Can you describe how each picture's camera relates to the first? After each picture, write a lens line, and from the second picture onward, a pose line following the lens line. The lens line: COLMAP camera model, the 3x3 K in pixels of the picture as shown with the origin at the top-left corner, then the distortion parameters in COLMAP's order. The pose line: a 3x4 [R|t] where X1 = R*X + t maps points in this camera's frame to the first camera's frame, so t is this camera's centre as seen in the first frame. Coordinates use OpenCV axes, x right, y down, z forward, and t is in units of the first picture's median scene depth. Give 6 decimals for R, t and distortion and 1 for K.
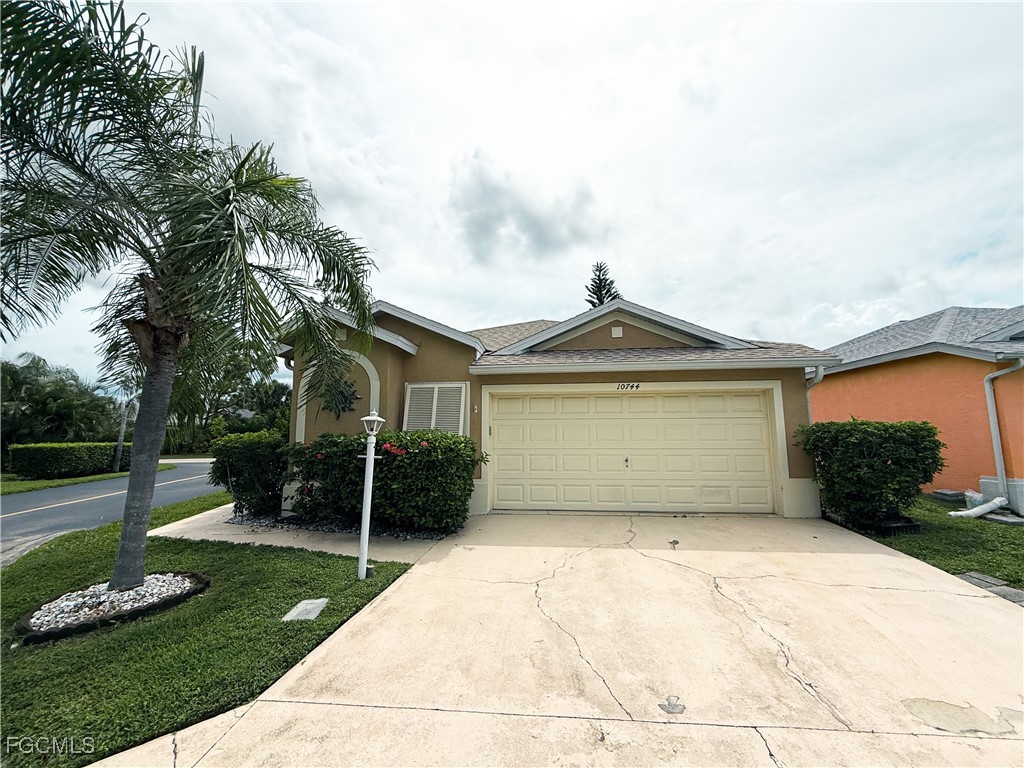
lens RADIAL K [[416.2, 0, 511.5], [0, 416.2, 384.4], [0, 0, 1]] dist [-0.000064, -0.000119]
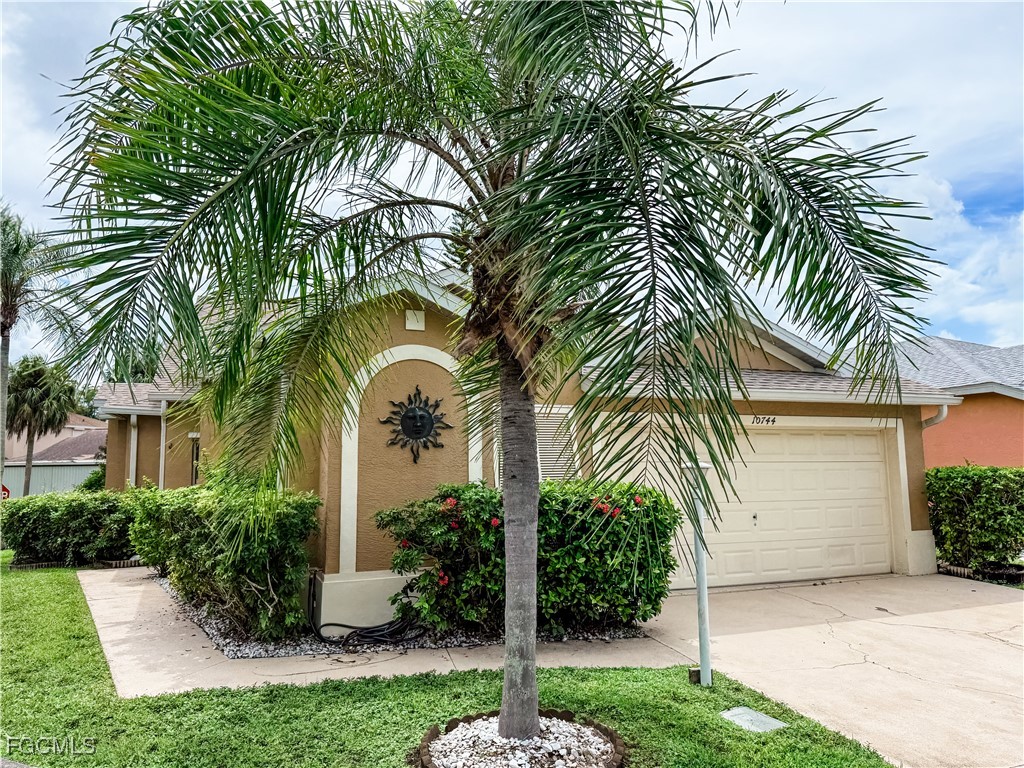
lens RADIAL K [[738.4, 0, 512.0], [0, 738.4, 384.0], [0, 0, 1]] dist [-0.003404, -0.004128]
pose [[0.885878, 0.051806, 0.461016, -0.791662], [-0.046289, 0.998657, -0.023274, -0.008607], [-0.461603, -0.000722, 0.887087, 0.007669]]
